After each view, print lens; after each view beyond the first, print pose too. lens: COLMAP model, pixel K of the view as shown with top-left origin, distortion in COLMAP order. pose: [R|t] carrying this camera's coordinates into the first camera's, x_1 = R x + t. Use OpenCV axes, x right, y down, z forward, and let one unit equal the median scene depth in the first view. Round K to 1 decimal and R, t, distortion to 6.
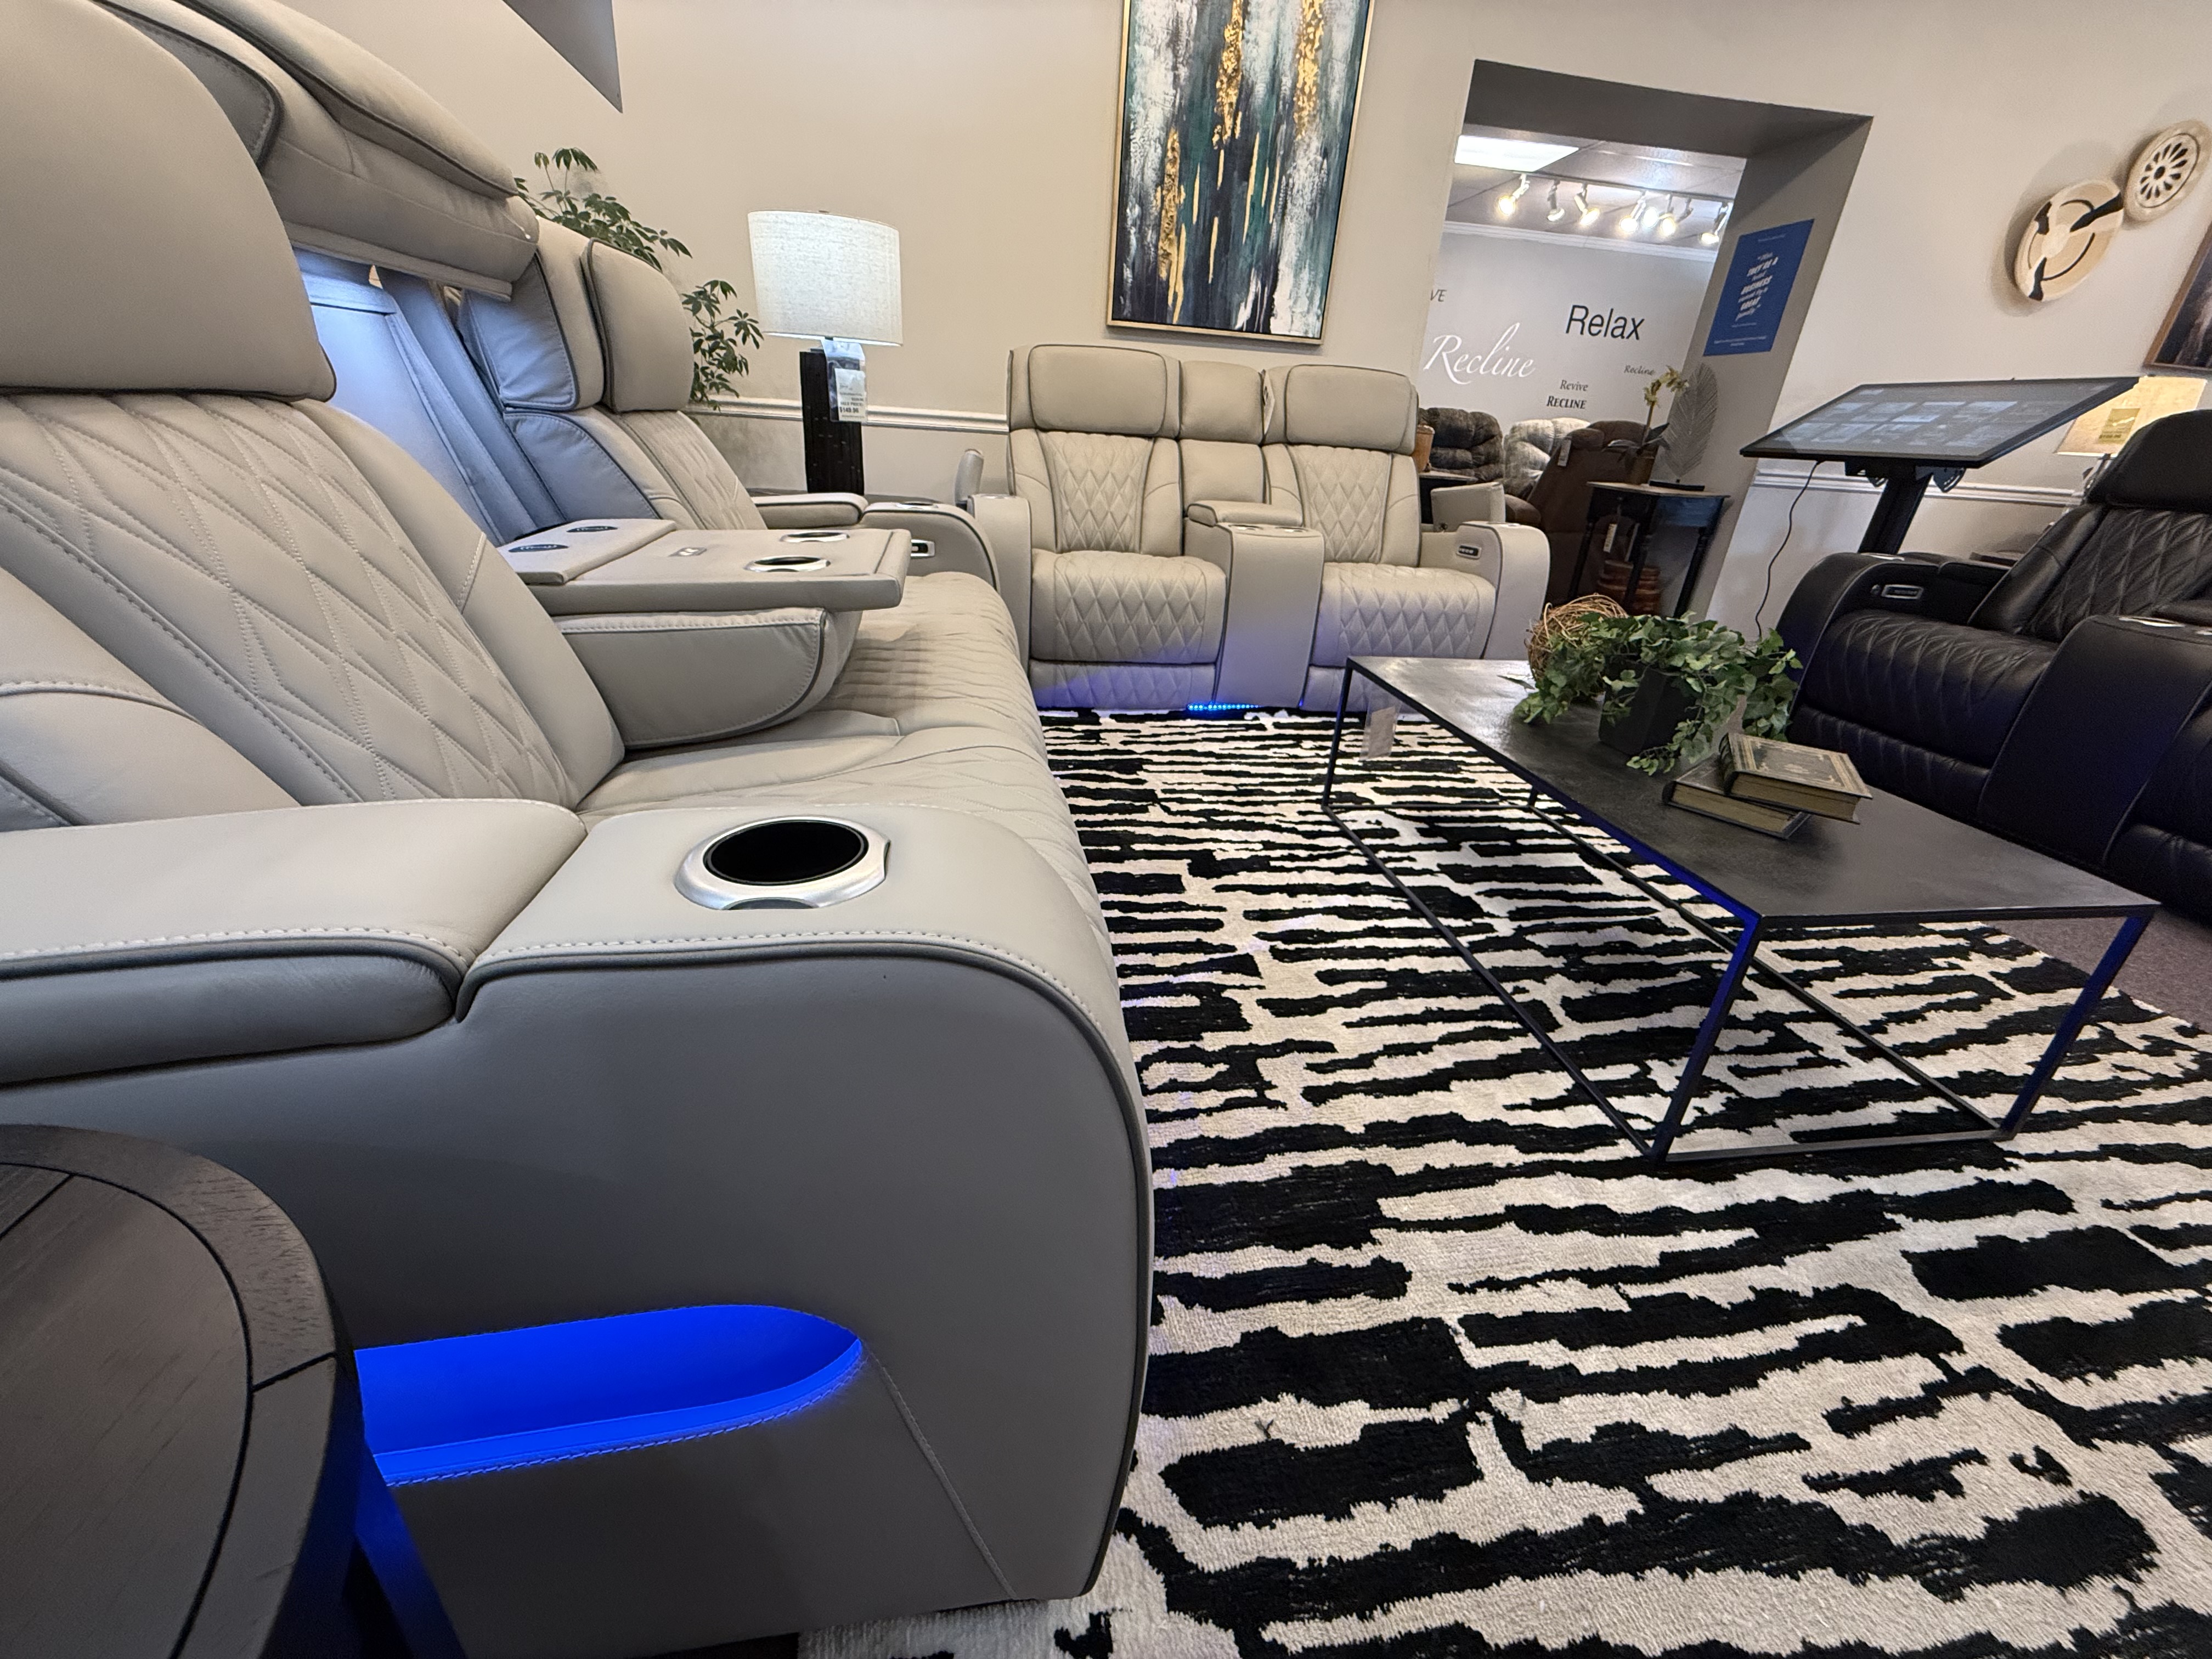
lens RADIAL K [[879.8, 0, 1104.2], [0, 879.8, 833.5], [0, 0, 1]] dist [-0.000593, 0.000215]
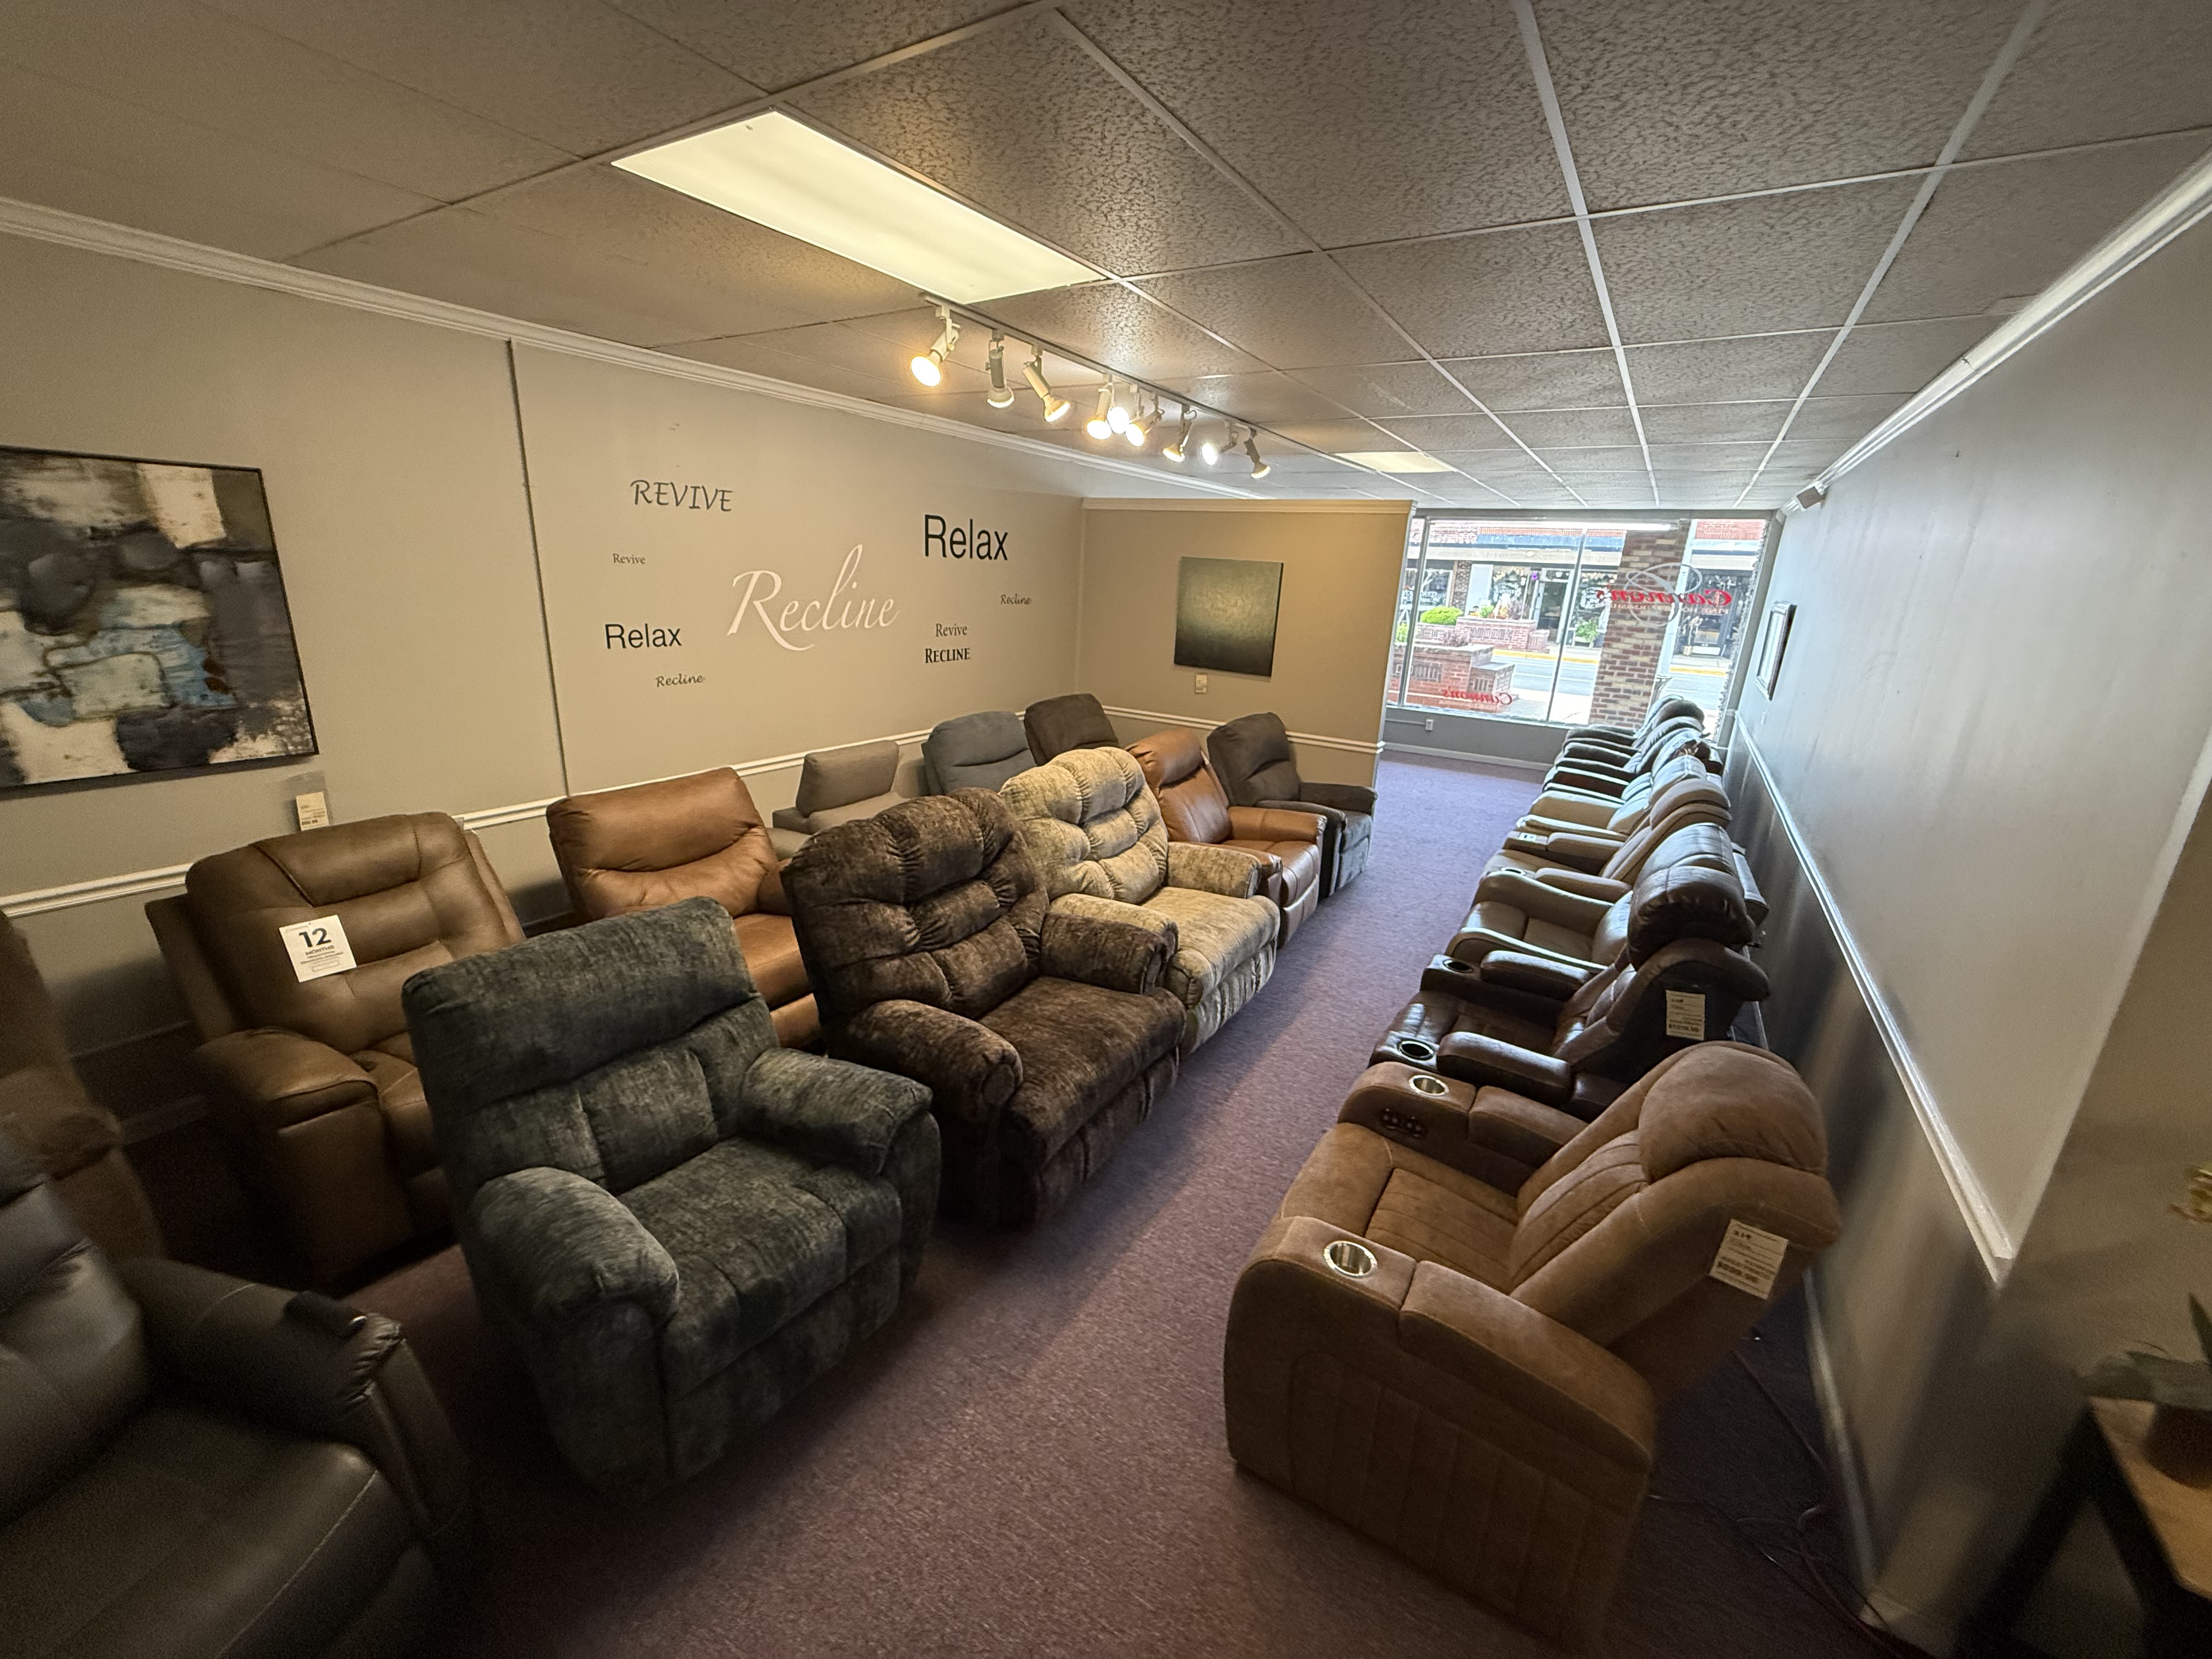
lens RADIAL K [[879.8, 0, 1107.3], [0, 879.8, 838.8], [0, 0, 1]] dist [-0.000593, 0.000215]
pose [[0.650771, -0.256864, 0.714505, 0.114709], [0.318403, 0.946620, 0.050307, -0.375562], [-0.689287, 0.194762, 0.697819, 0.523929]]
